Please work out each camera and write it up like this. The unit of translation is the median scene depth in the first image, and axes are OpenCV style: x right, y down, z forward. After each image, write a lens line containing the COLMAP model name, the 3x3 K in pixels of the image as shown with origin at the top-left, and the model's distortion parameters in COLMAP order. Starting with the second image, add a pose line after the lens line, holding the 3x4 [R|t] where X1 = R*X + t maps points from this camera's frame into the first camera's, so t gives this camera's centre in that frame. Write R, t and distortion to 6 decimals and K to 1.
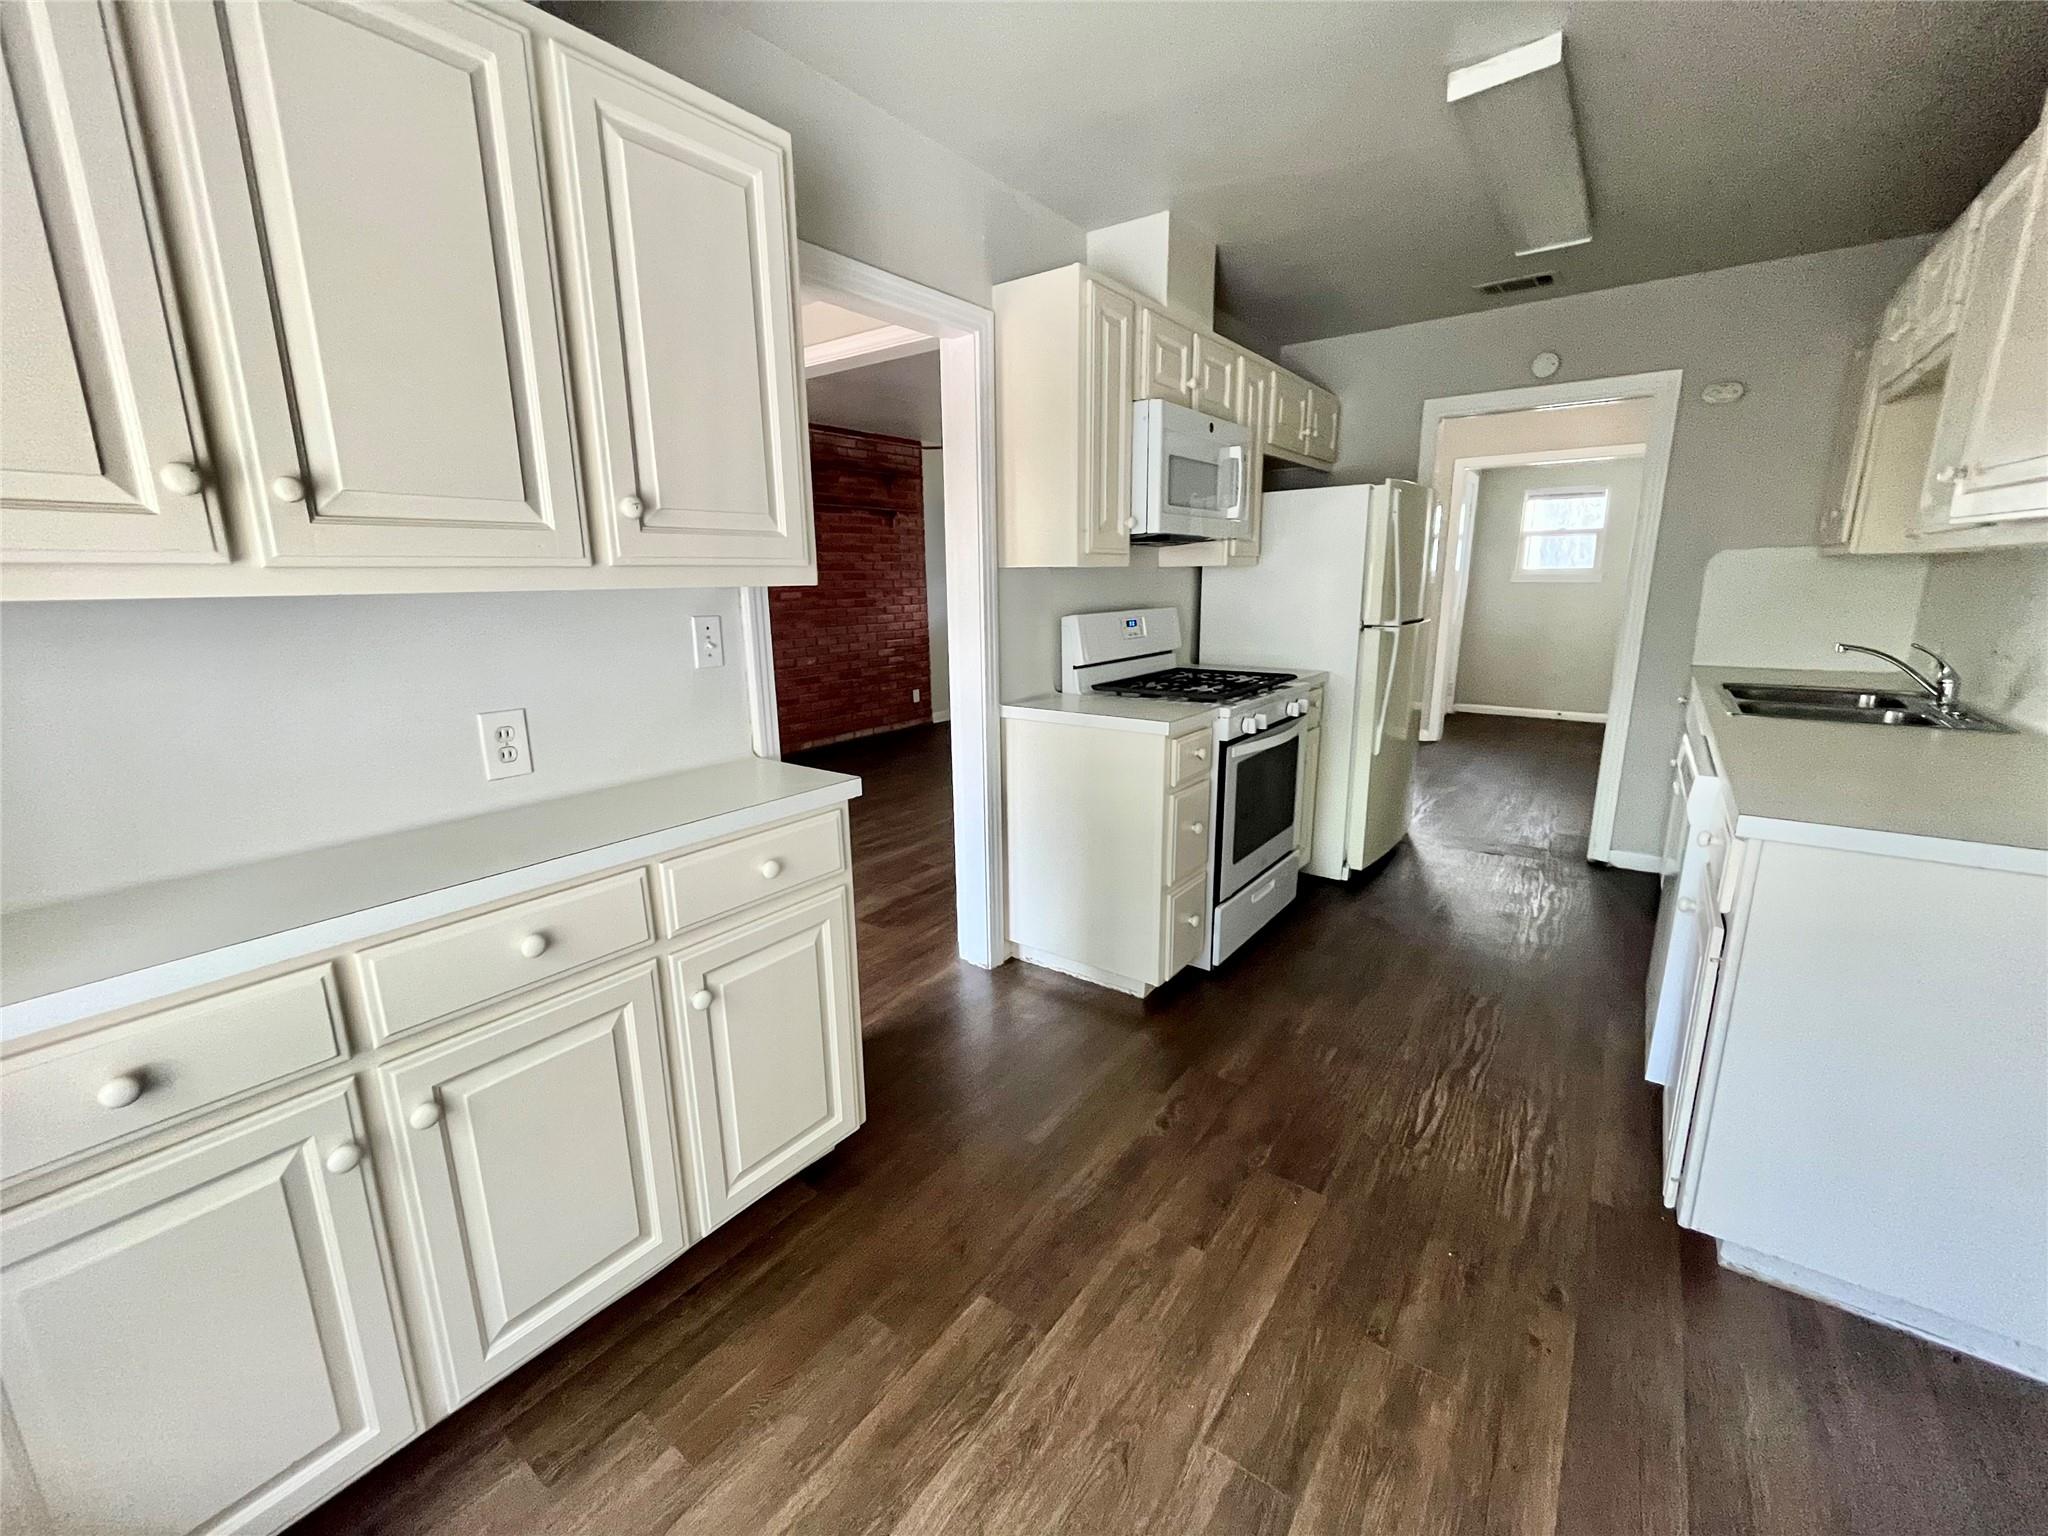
lens RADIAL K [[836.6, 0, 1026.2], [0, 836.6, 764.2], [0, 0, 1]] dist [0.001671, 0.000229]
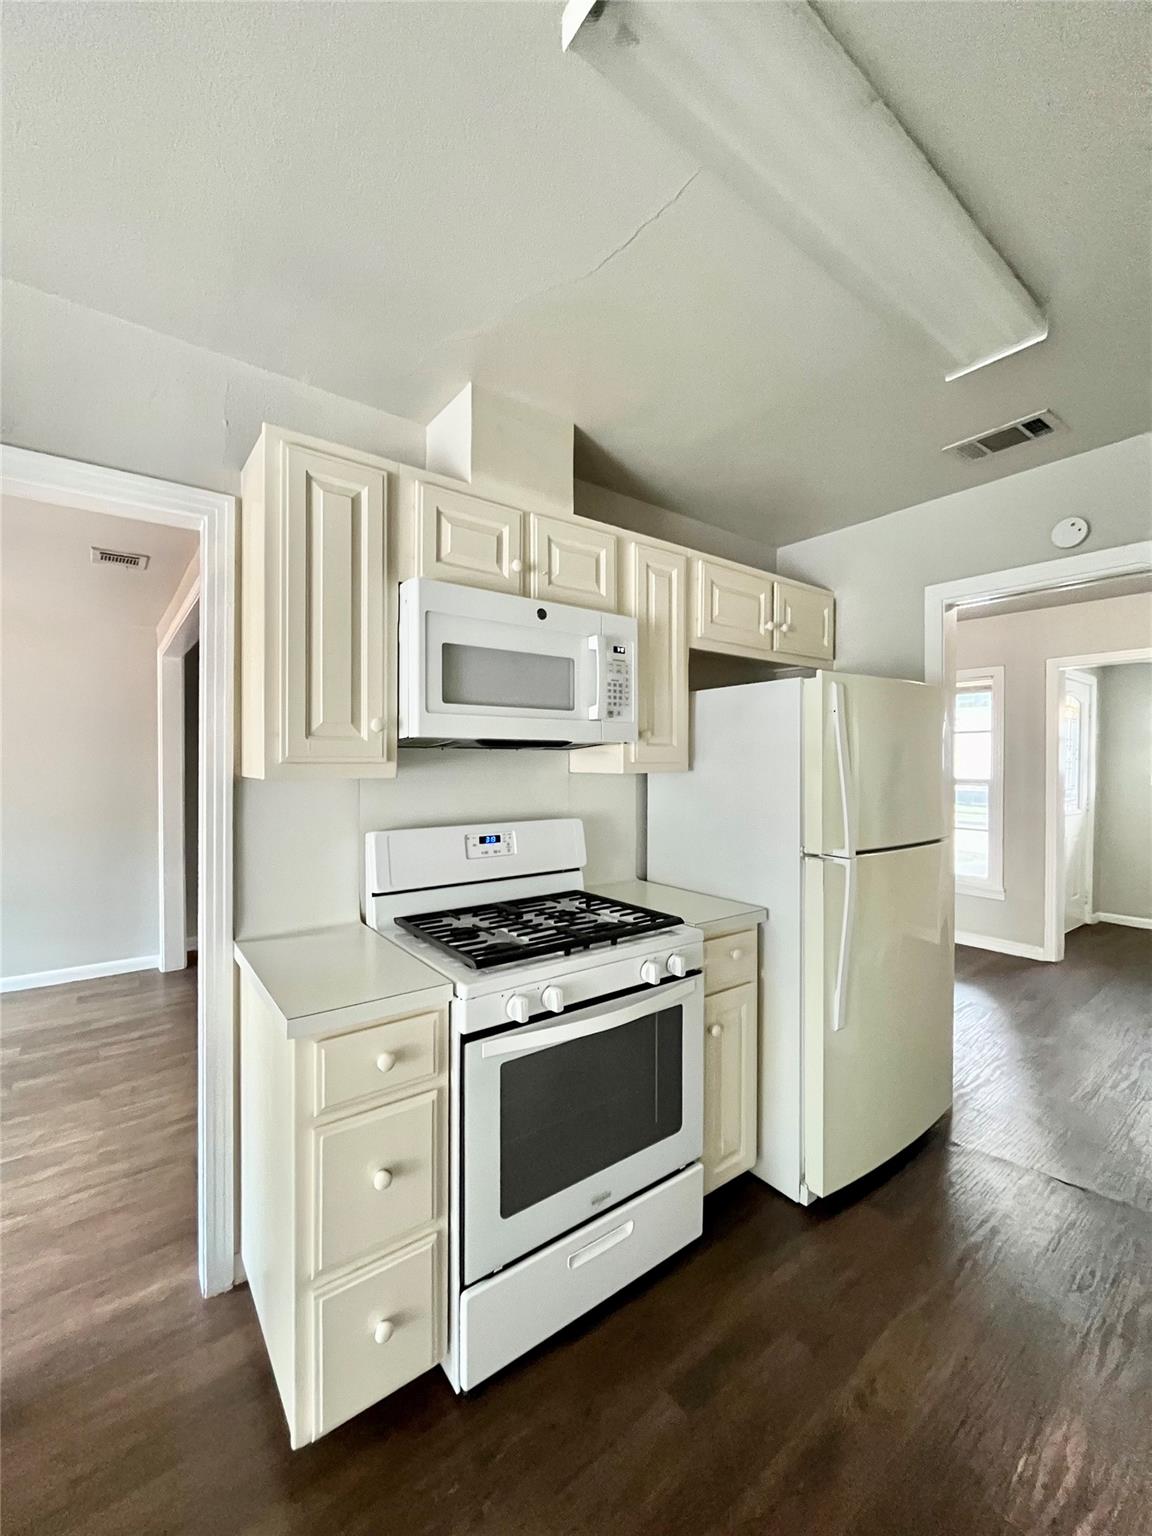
lens RADIAL K [[627.4, 0, 577.4], [0, 627.4, 762.9], [0, 0, 1]] dist [0.001671, 0.000229]
pose [[0.960250, 0.015962, -0.278683, 0.436586], [-0.075886, 0.975691, -0.205593, -0.135543], [0.268627, 0.218569, 0.938119, 0.465970]]
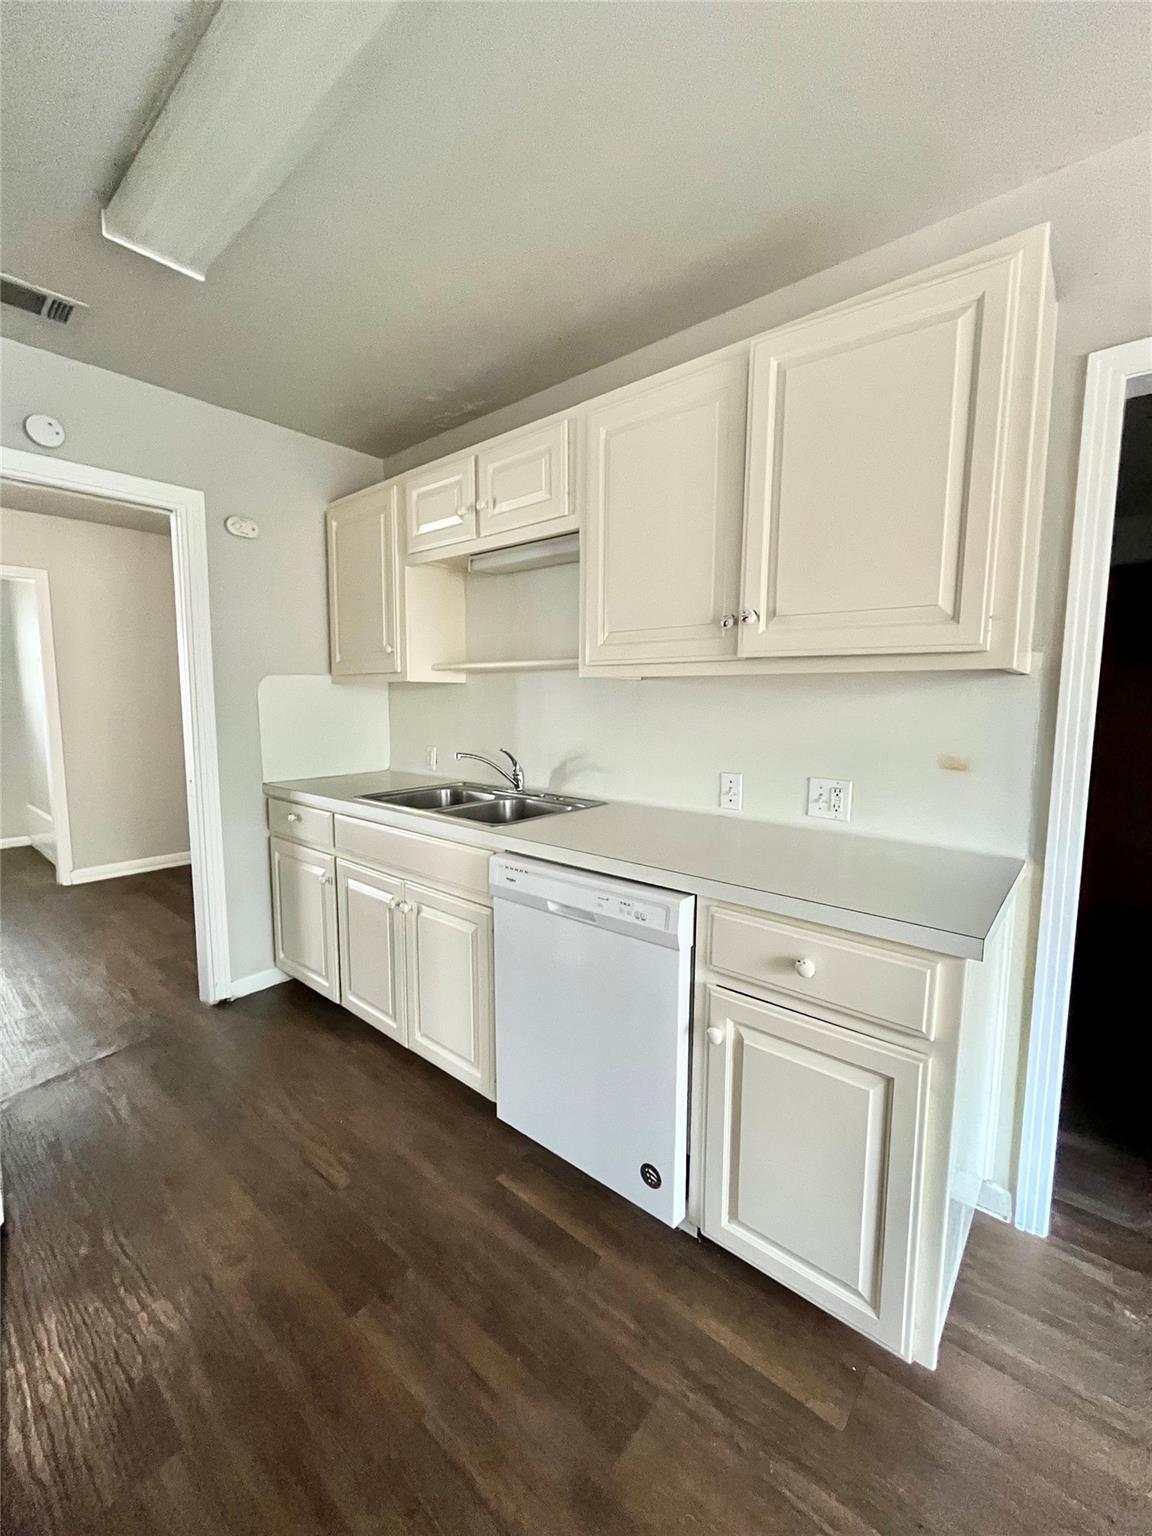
lens RADIAL K [[627.4, 0, 578.0], [0, 627.4, 763.6], [0, 0, 1]] dist [0.001671, 0.000229]
pose [[0.068427, -0.095869, 0.993039, 0.060427], [0.218522, 0.972642, 0.078842, -0.146996], [-0.973430, 0.211605, 0.087505, 0.681532]]
